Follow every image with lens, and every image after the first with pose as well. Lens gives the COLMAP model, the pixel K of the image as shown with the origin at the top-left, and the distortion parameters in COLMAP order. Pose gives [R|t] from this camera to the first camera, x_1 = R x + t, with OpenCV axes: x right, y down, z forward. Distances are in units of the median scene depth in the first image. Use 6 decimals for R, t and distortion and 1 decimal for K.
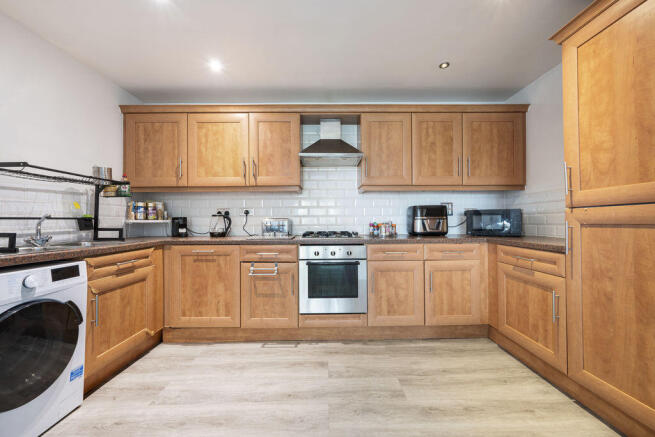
lens RADIAL K [[255.0, 0, 327.5], [0, 255.0, 218.5], [0, 0, 1]] dist [0.000093, 0.000035]
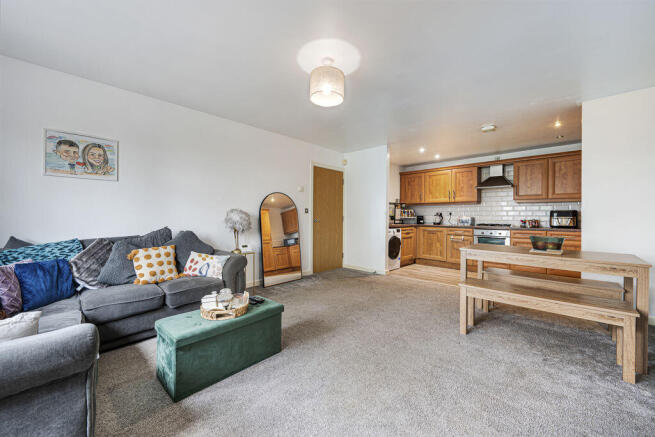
lens RADIAL K [[255.0, 0, 327.5], [0, 255.0, 218.5], [0, 0, 1]] dist [0.000093, 0.000035]
pose [[0.713551, 0.016339, -0.700413, 0.484646], [-0.004814, 0.999819, 0.018420, -0.019649], [0.700587, -0.009772, 0.713500, -1.356202]]
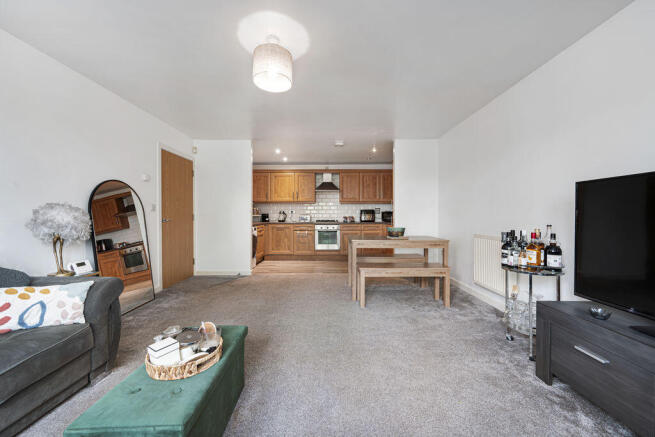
lens RADIAL K [[255.0, 0, 327.5], [0, 255.0, 218.5], [0, 0, 1]] dist [0.000093, 0.000035]
pose [[0.999886, 0.005230, -0.014132, 0.051351], [-0.004925, 0.999756, 0.021511, -0.015841], [0.014241, -0.021439, 0.999669, -1.509632]]
